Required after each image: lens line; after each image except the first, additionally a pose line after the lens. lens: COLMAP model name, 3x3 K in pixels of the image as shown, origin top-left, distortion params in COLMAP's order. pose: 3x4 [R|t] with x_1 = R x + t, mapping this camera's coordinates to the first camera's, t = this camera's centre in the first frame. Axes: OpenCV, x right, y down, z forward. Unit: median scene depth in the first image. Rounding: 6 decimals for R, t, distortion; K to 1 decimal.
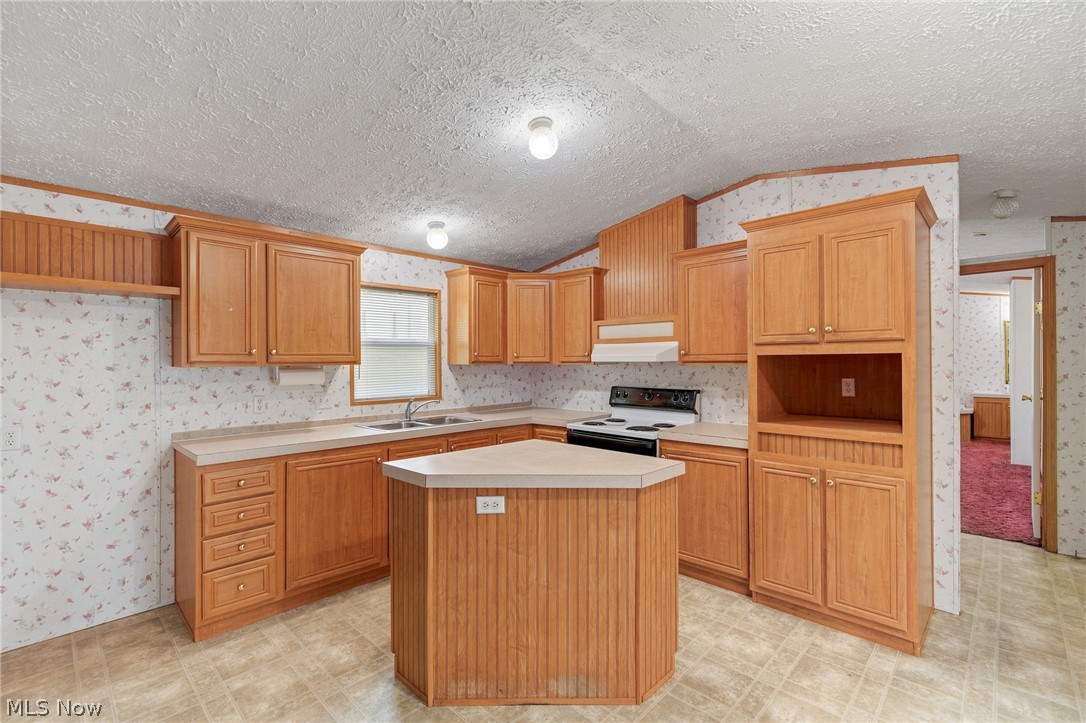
lens RADIAL K [[480.6, 0, 542.2], [0, 480.6, 361.3], [0, 0, 1]] dist [0.006338, -0.003330]
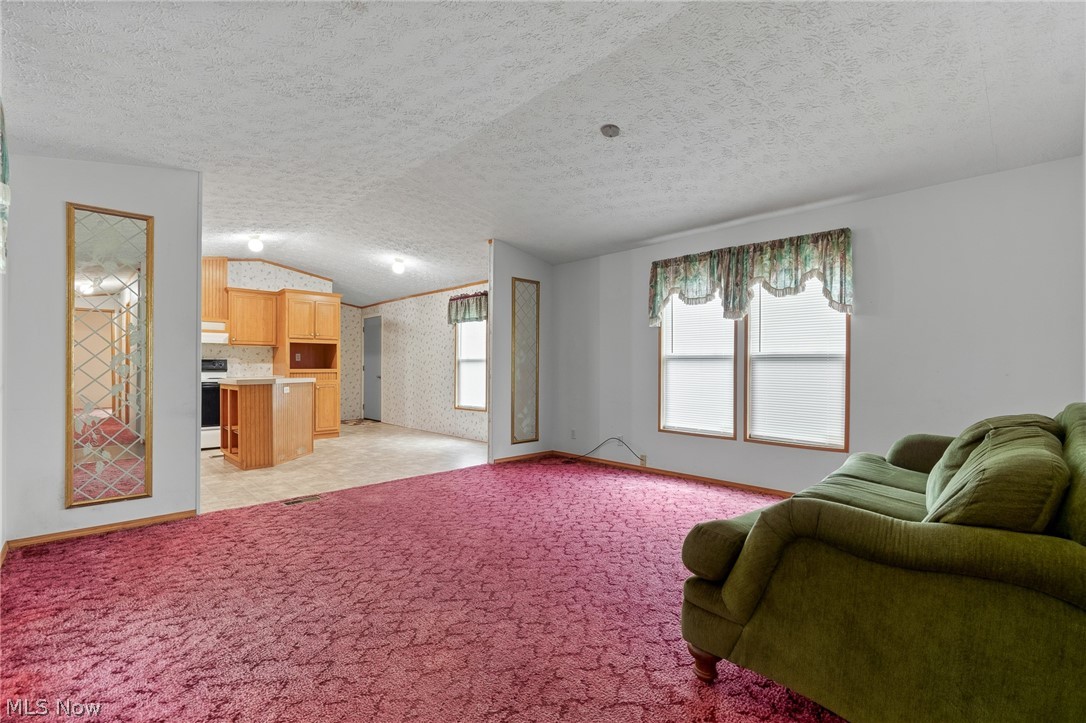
lens RADIAL K [[480.6, 0, 538.3], [0, 480.6, 369.3], [0, 0, 1]] dist [0.006338, -0.003330]
pose [[0.045512, 0.000317, 0.998964, -1.962153], [-0.002297, 0.999997, -0.000213, 0.123321], [-0.998961, -0.002285, 0.045512, -0.400961]]
